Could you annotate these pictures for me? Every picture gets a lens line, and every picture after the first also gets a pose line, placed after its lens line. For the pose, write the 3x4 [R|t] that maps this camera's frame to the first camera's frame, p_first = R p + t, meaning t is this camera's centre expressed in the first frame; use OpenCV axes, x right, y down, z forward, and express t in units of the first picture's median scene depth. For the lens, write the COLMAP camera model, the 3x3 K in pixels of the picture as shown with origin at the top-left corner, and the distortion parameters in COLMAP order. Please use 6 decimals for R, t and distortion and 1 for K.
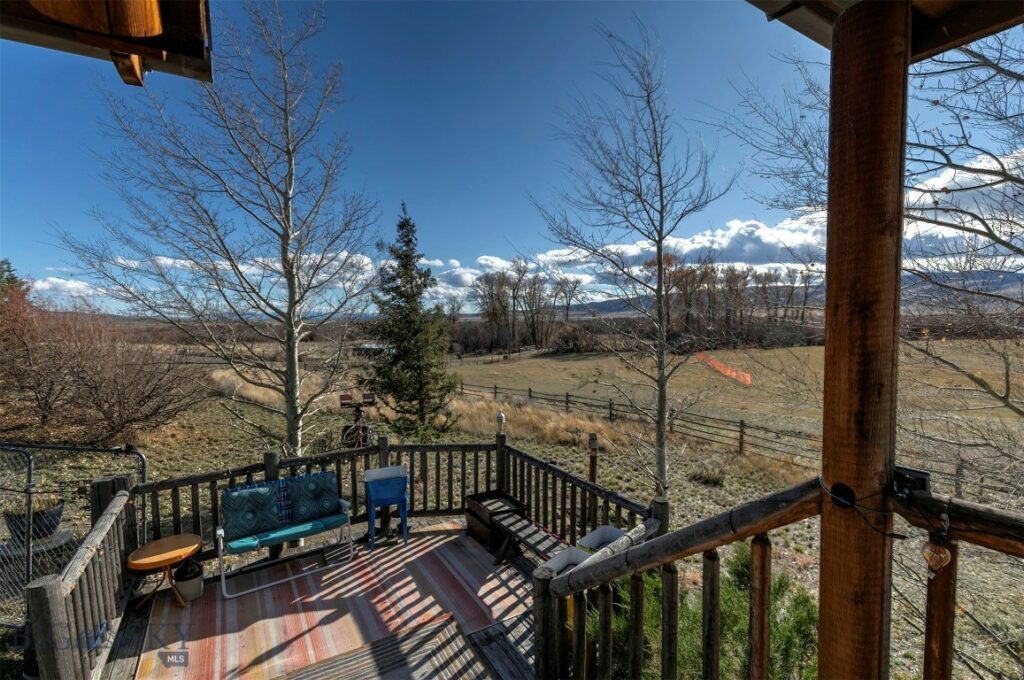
lens RADIAL K [[453.5, 0, 512.0], [0, 453.5, 340.0], [0, 0, 1]] dist [0.001672, 0.000272]
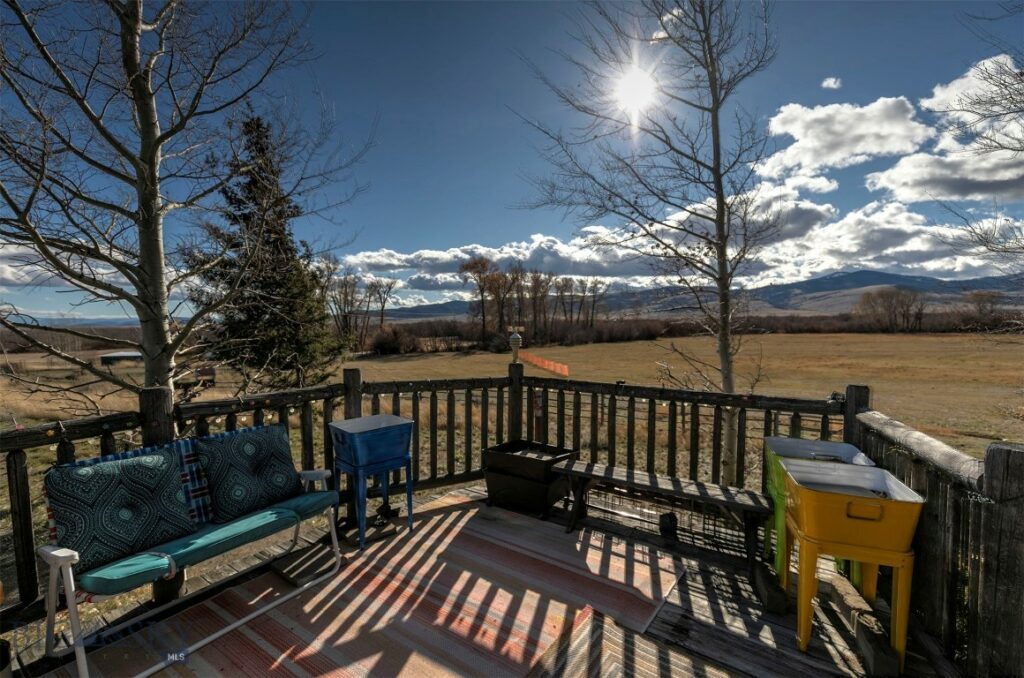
lens RADIAL K [[453.5, 0, 512.0], [0, 453.5, 339.0], [0, 0, 1]] dist [0.001672, 0.000272]
pose [[0.920569, -0.007187, 0.390515, -0.364074], [0.011370, 0.999900, -0.008402, 0.200207], [-0.390416, 0.012175, 0.920558, 0.383455]]
